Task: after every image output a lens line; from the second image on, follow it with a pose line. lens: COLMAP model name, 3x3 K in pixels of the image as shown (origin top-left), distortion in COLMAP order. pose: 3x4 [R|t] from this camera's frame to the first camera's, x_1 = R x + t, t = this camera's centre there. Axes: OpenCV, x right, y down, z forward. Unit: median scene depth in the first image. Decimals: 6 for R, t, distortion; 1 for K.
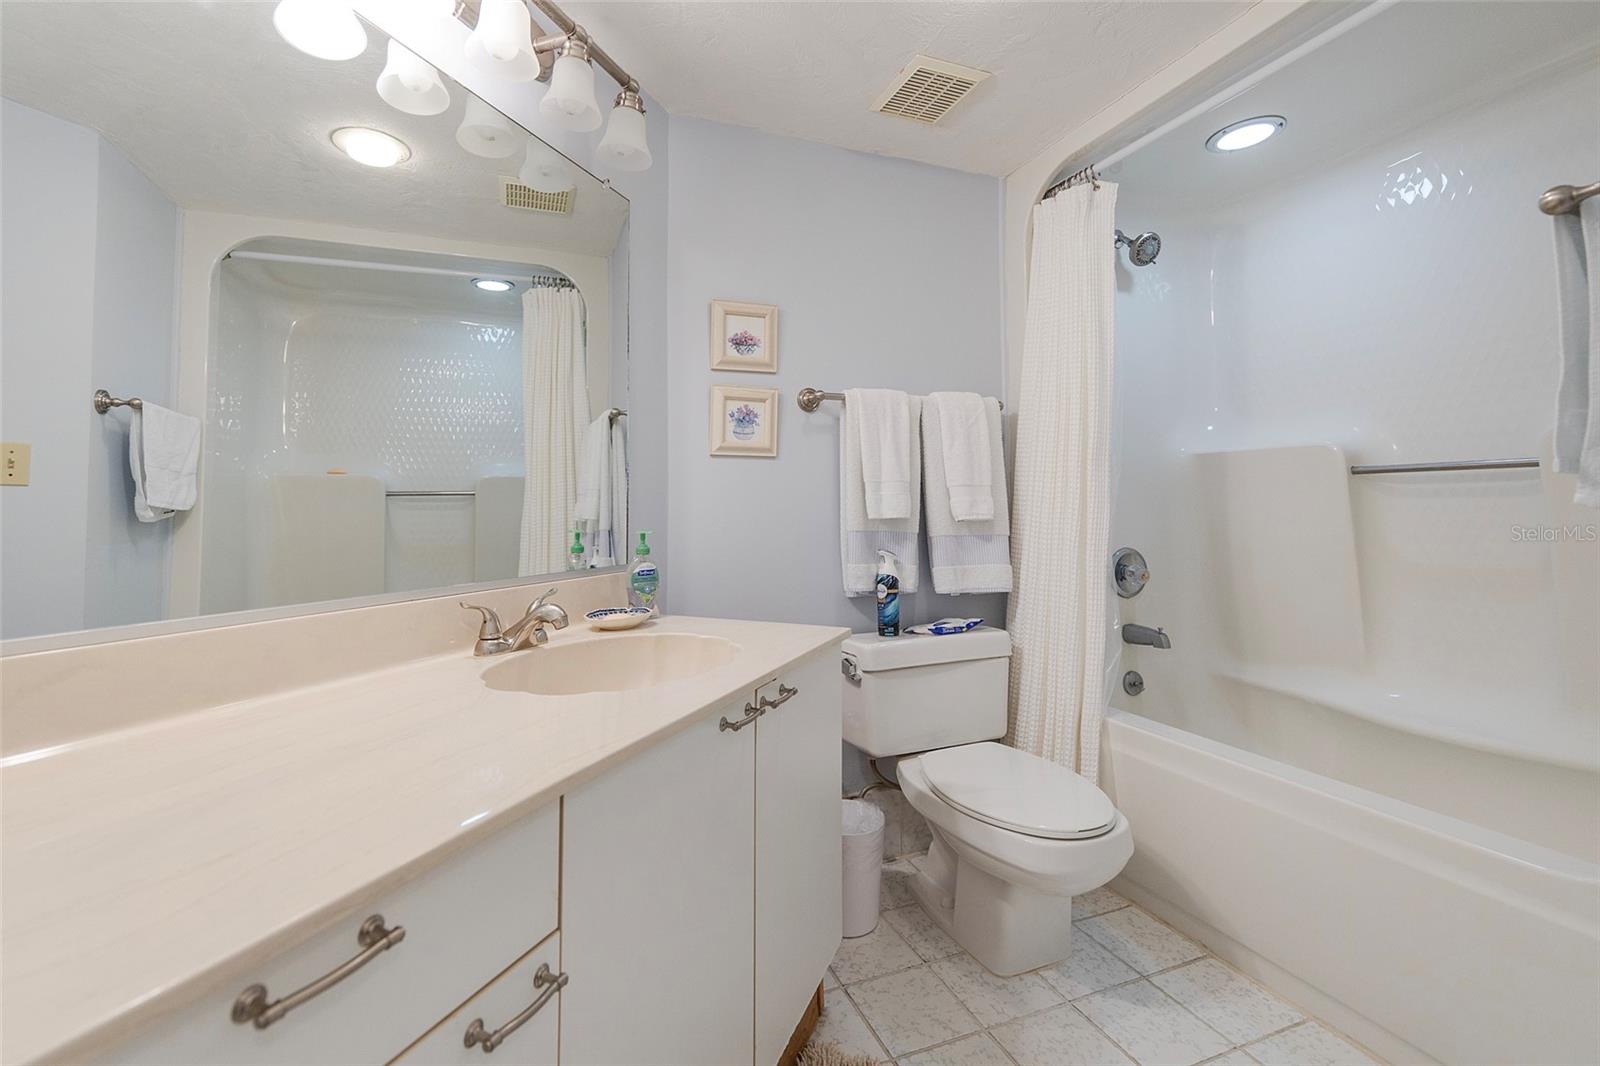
lens RADIAL K [[674.2, 0, 771.4], [0, 674.2, 551.2], [0, 0, 1]] dist [0.000801, 0.000026]
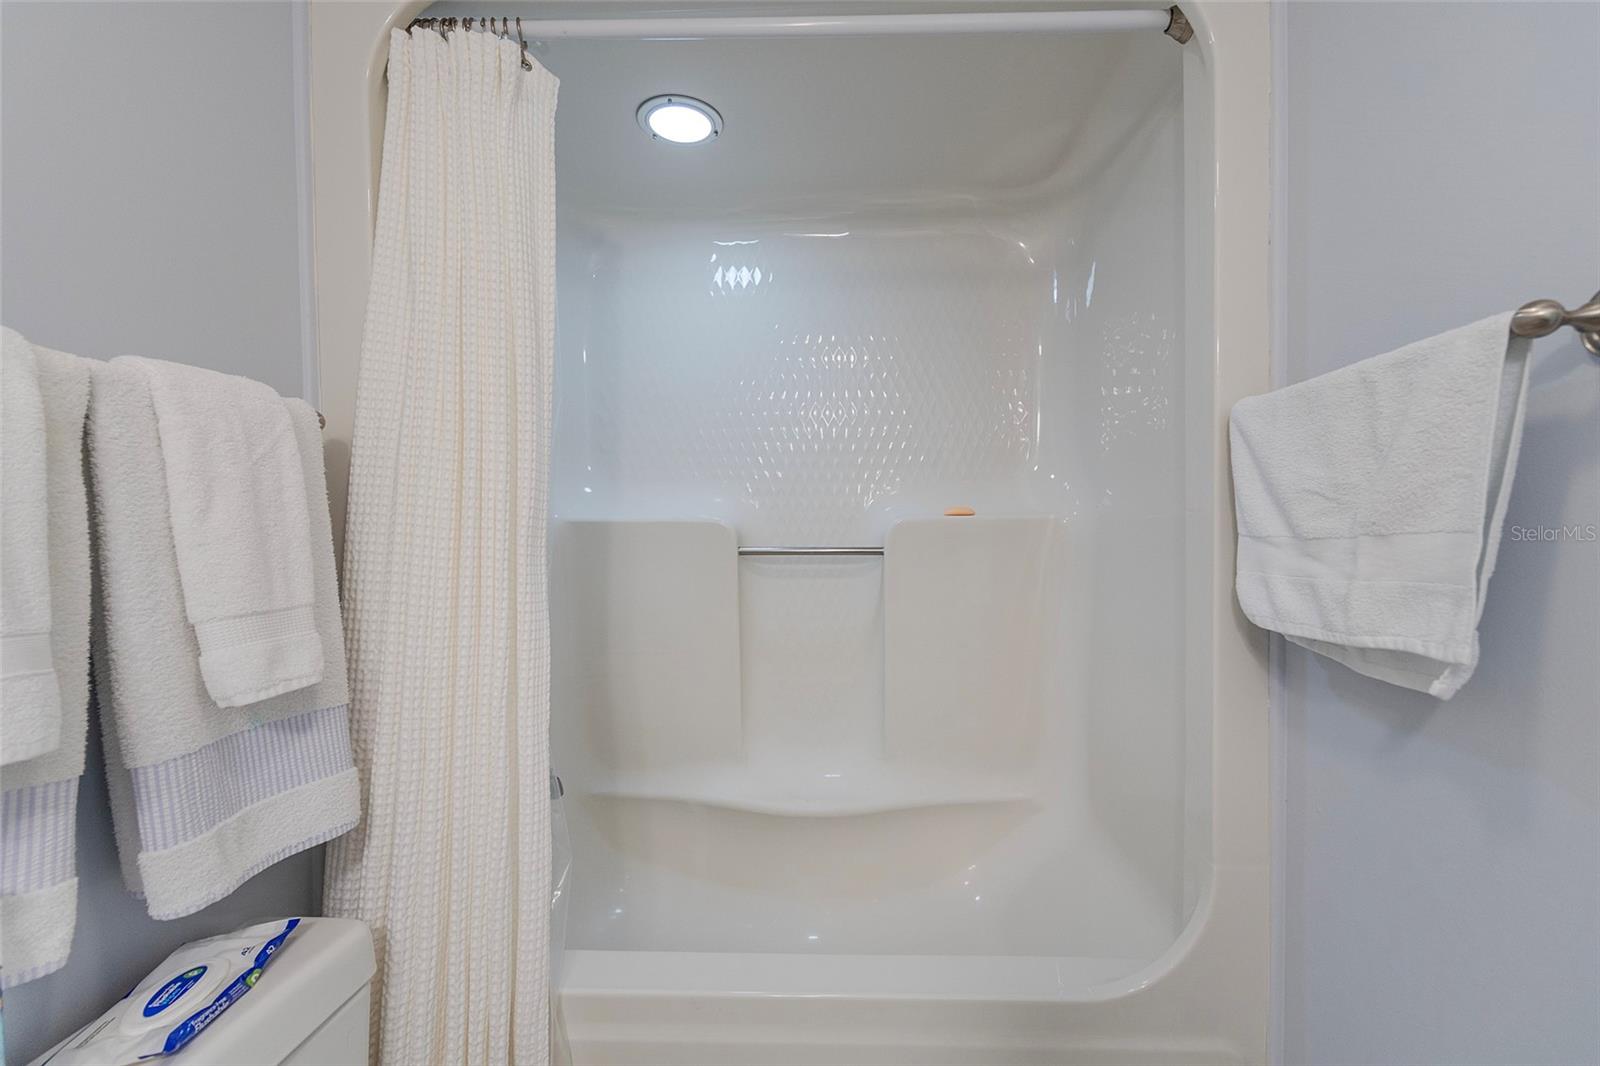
lens RADIAL K [[655.9, 0, 800.0], [0, 655.9, 533.0], [0, 0, 1]] dist [-0.000782, -0.000207]
pose [[0.378864, -0.005815, 0.925434, 0.058075], [0.057889, 0.998171, -0.017427, -0.118962], [-0.923640, 0.060175, 0.378508, 0.560515]]
